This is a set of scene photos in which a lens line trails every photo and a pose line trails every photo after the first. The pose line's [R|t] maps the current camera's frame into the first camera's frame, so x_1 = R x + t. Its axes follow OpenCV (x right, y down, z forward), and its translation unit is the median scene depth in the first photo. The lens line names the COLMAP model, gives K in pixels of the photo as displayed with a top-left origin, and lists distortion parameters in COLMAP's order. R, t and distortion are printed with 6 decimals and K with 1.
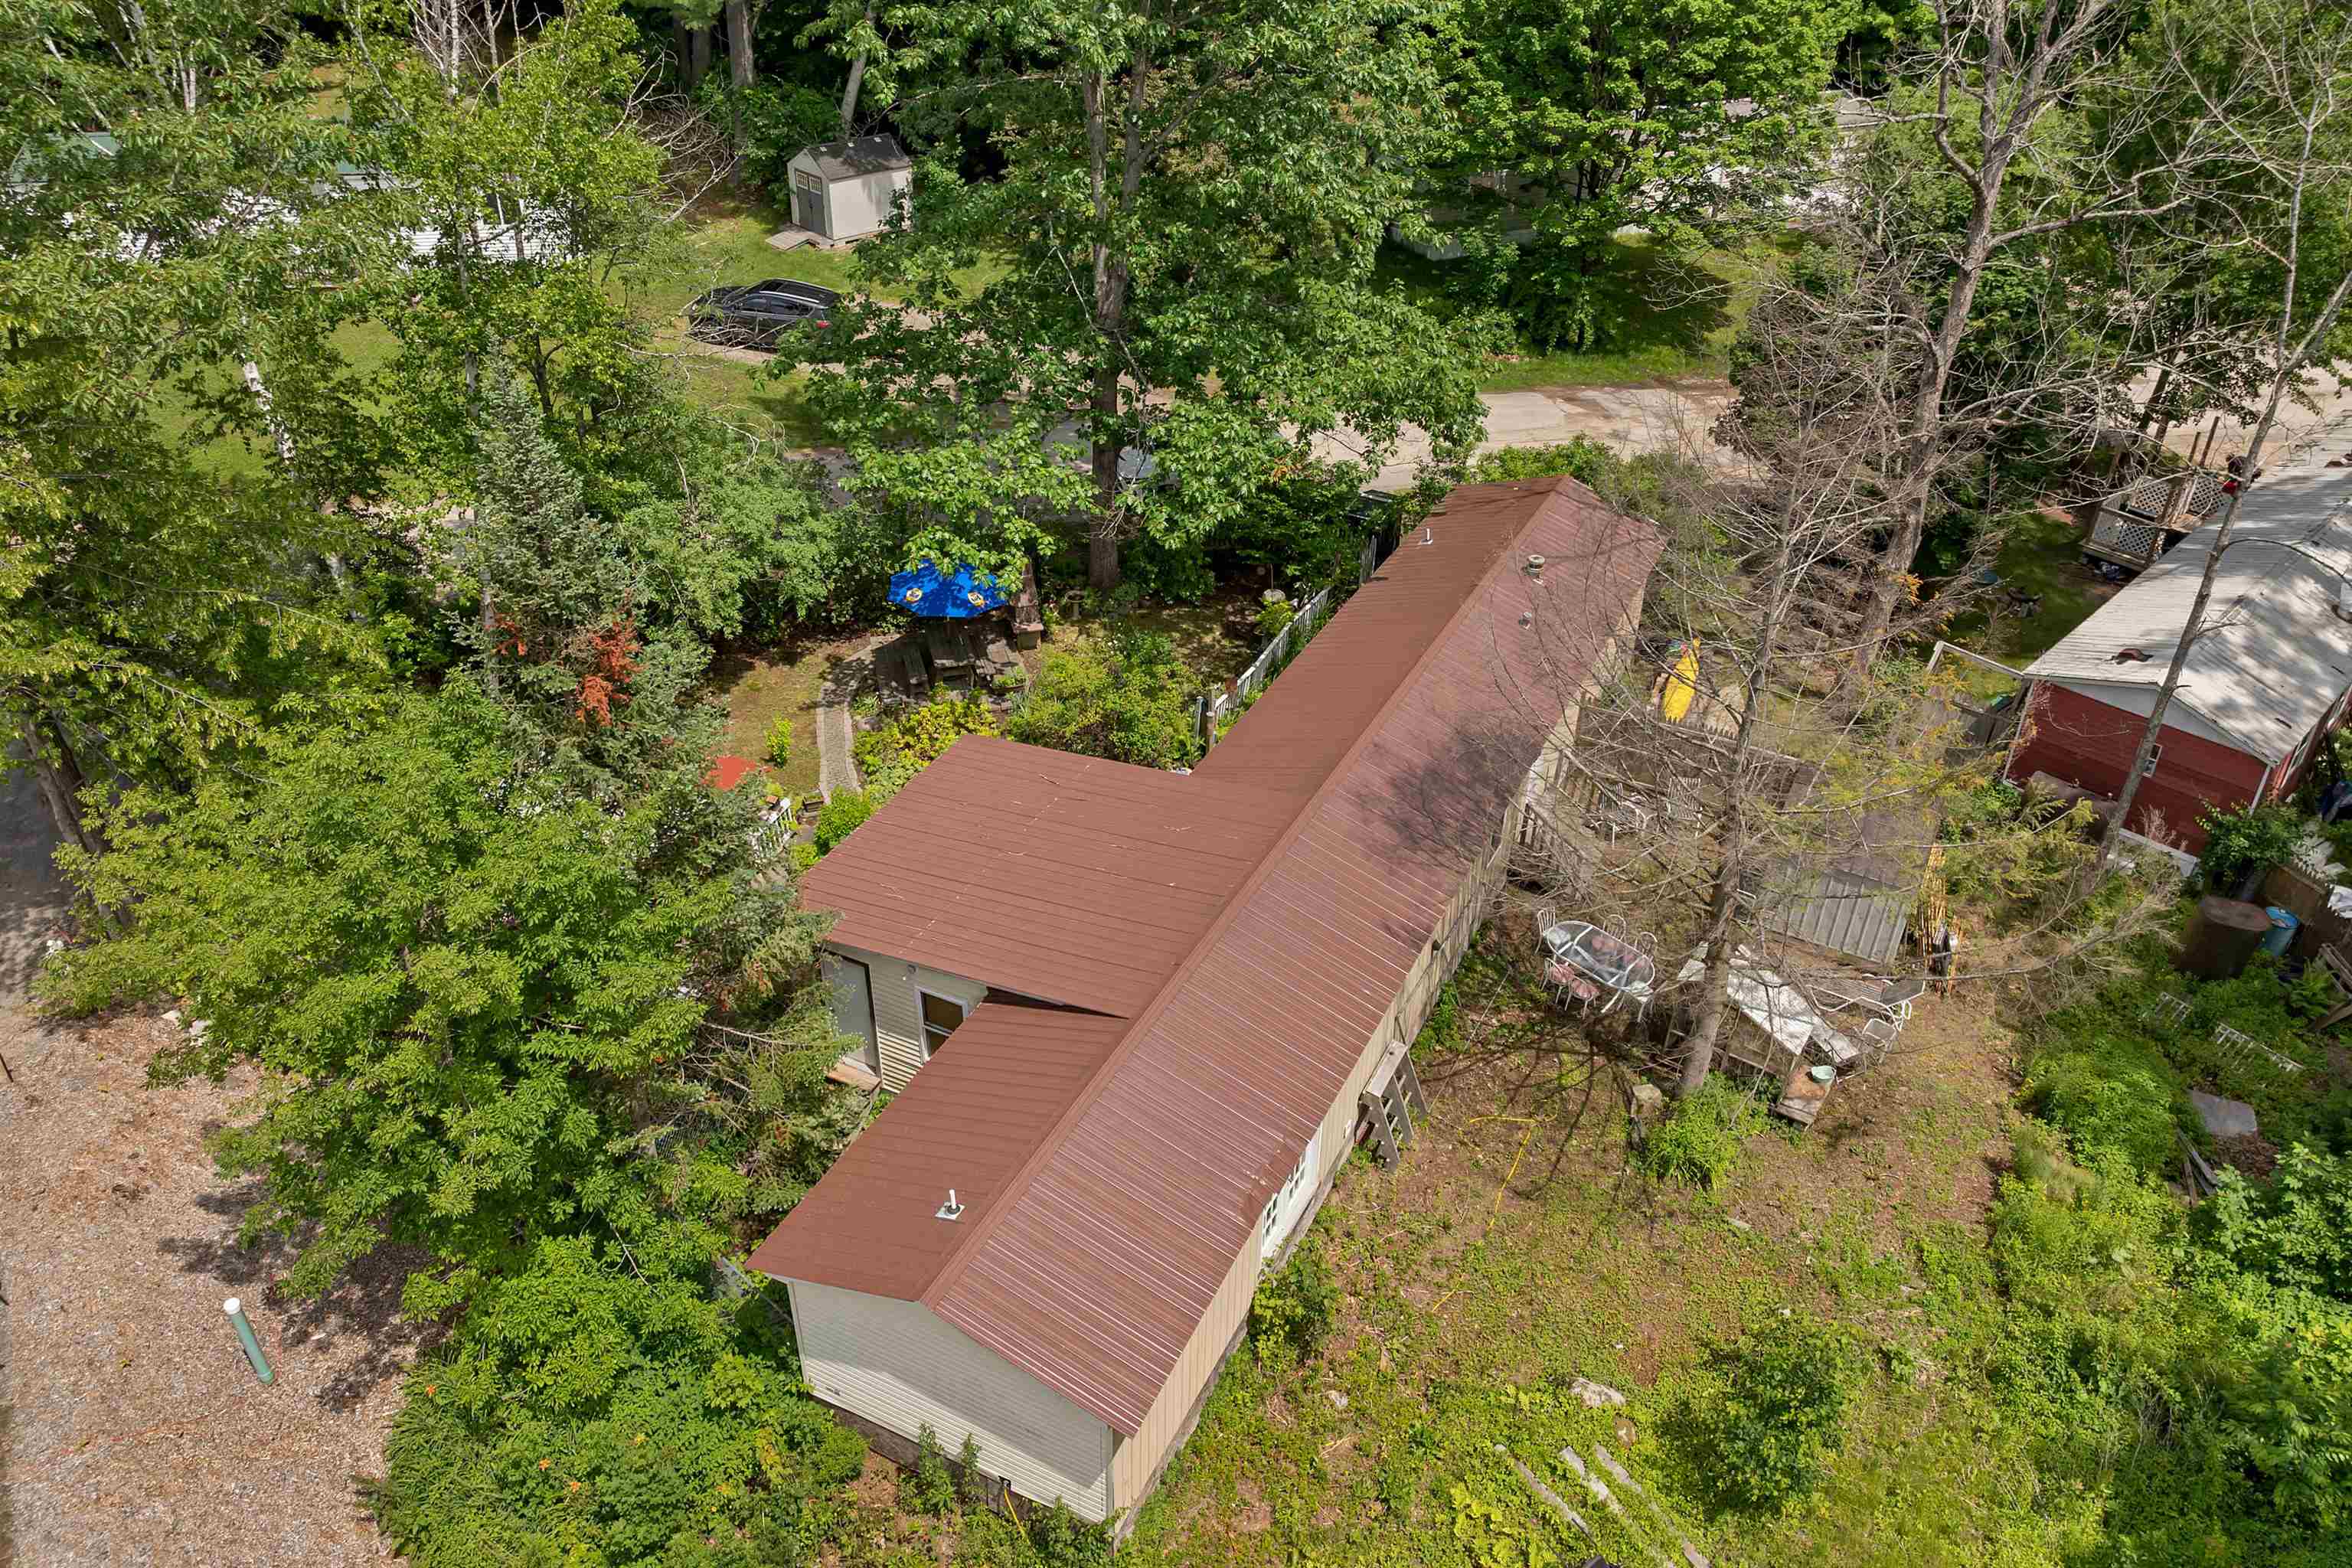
lens RADIAL K [[1648.5, 0, 1177.0], [0, 1648.5, 780.7], [0, 0, 1]] dist [-0.039192, 0.001867]
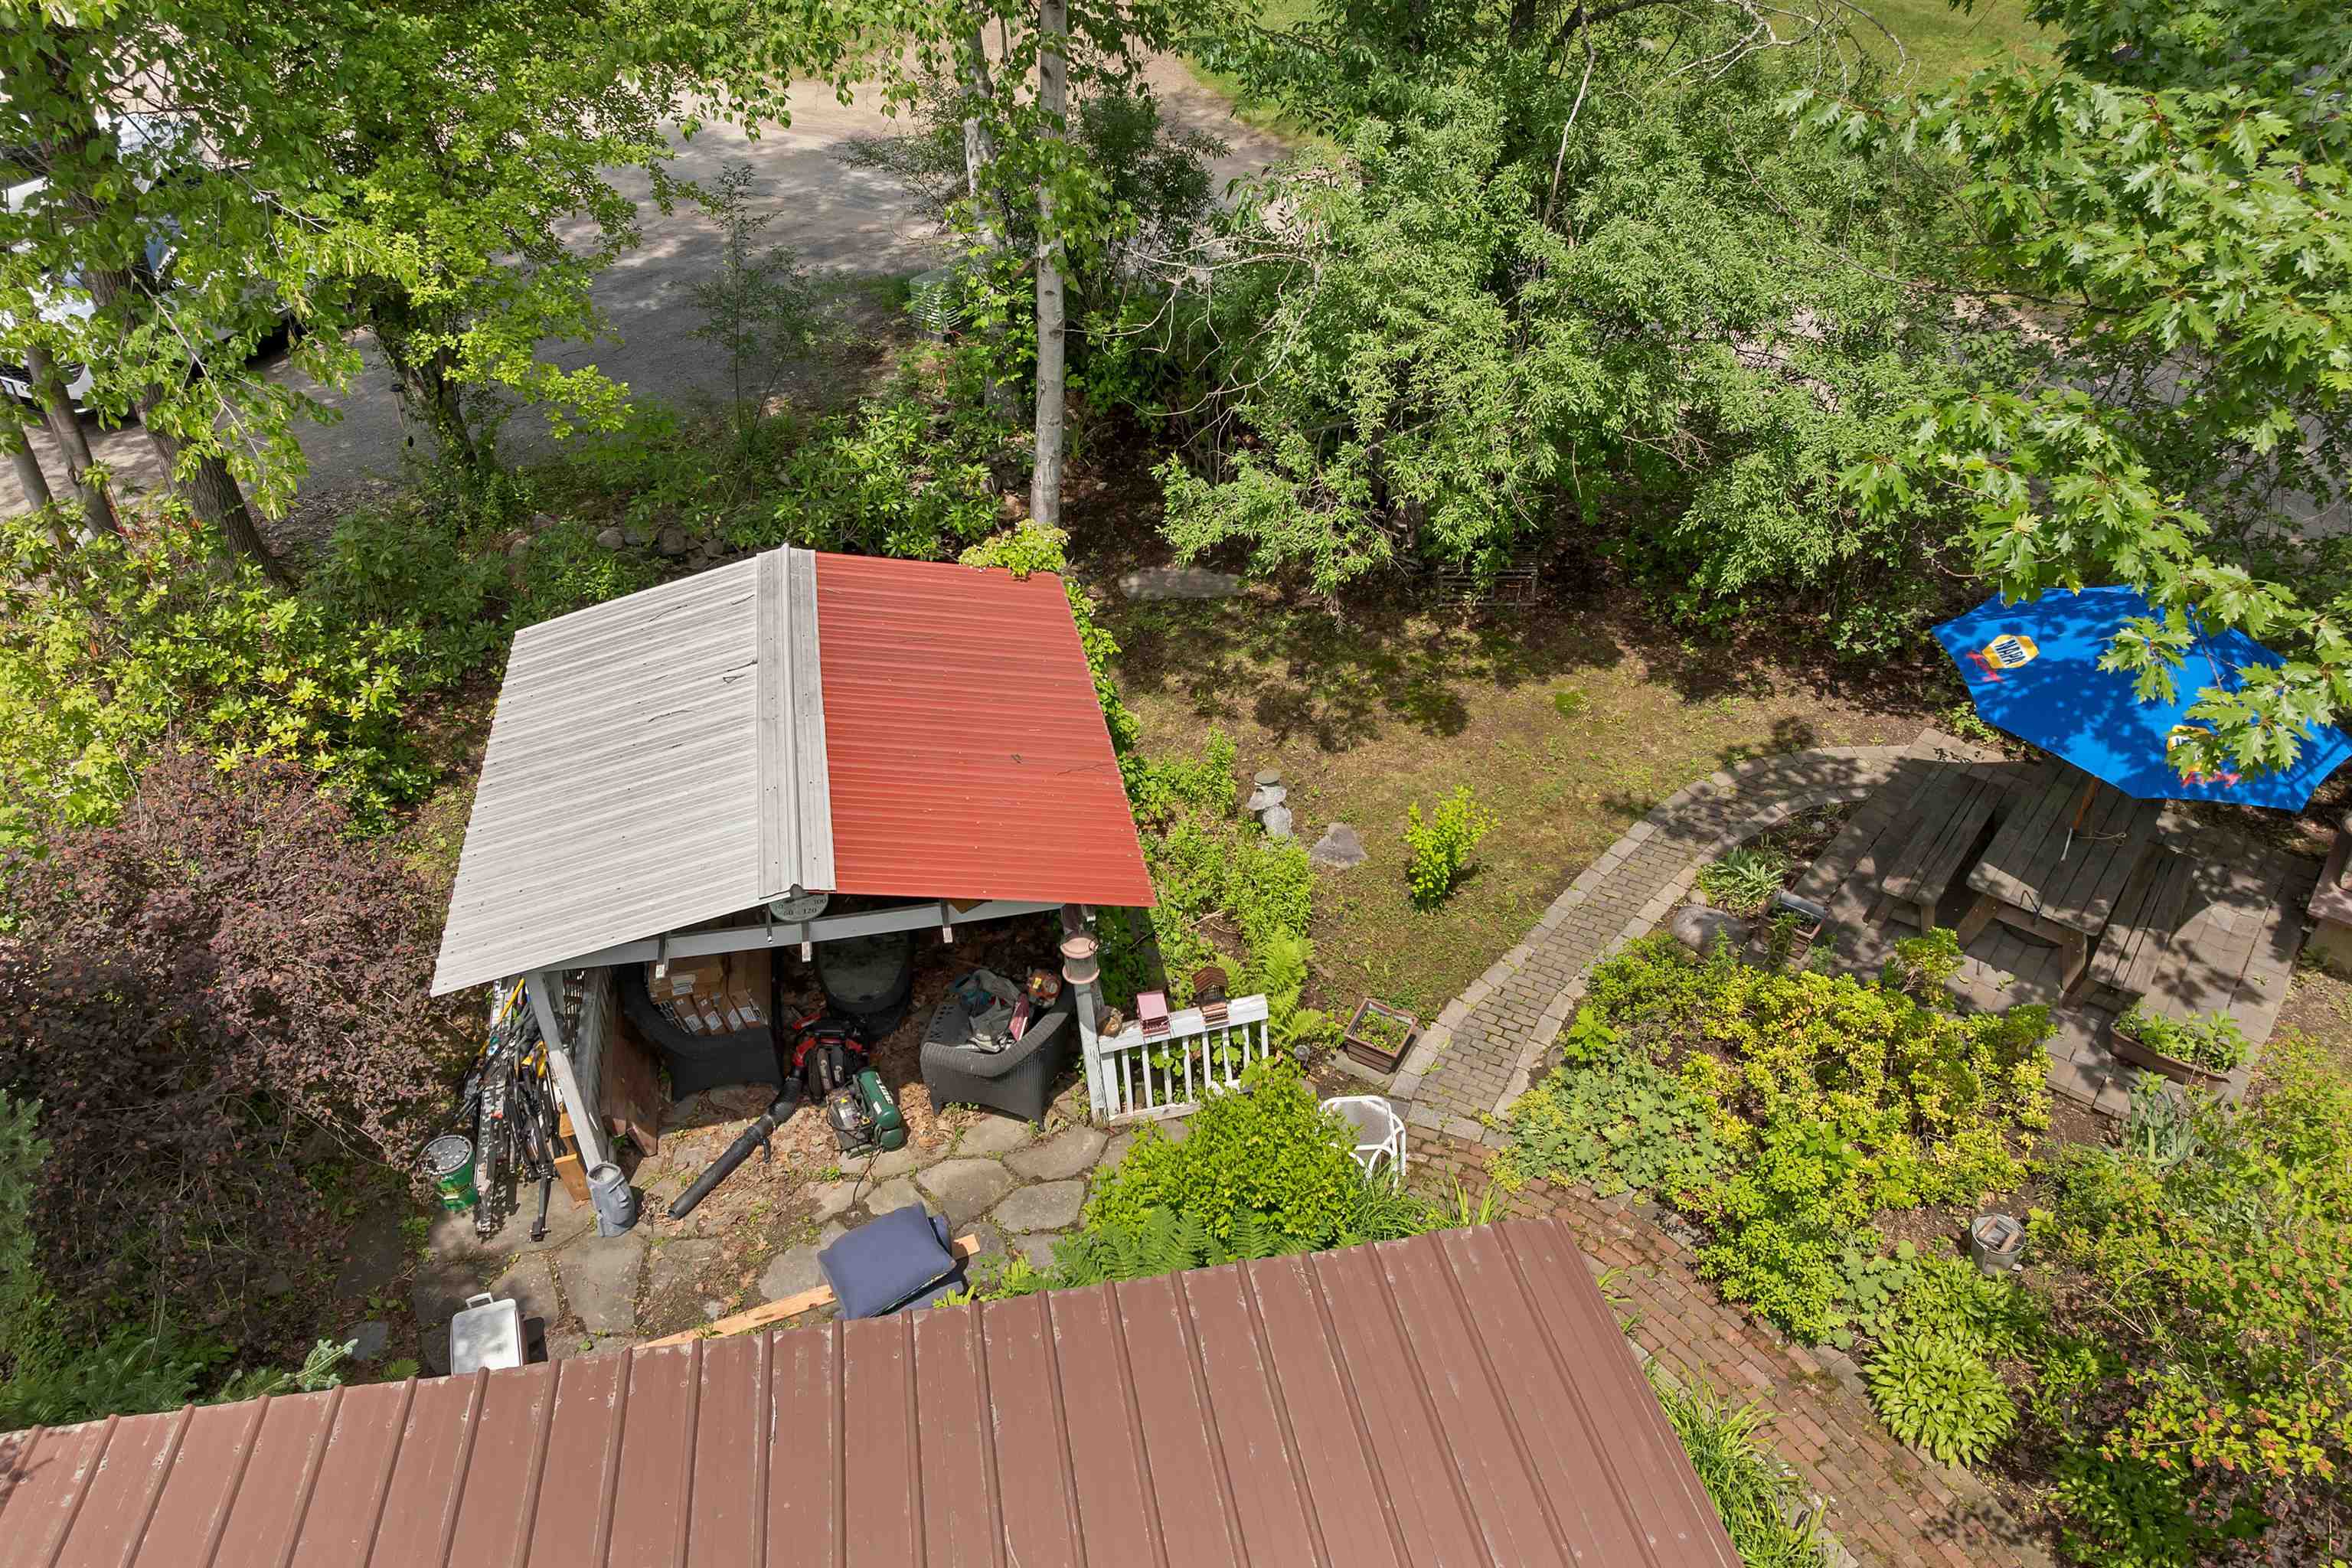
lens RADIAL K [[1648.5, 0, 1187.8], [0, 1648.5, 790.7], [0, 0, 1]] dist [-0.039192, 0.001867]
pose [[0.592570, 0.457603, -0.662918, -0.032403], [-0.440167, 0.873184, 0.209290, -0.083246], [0.674621, 0.167776, 0.718845, 0.654227]]
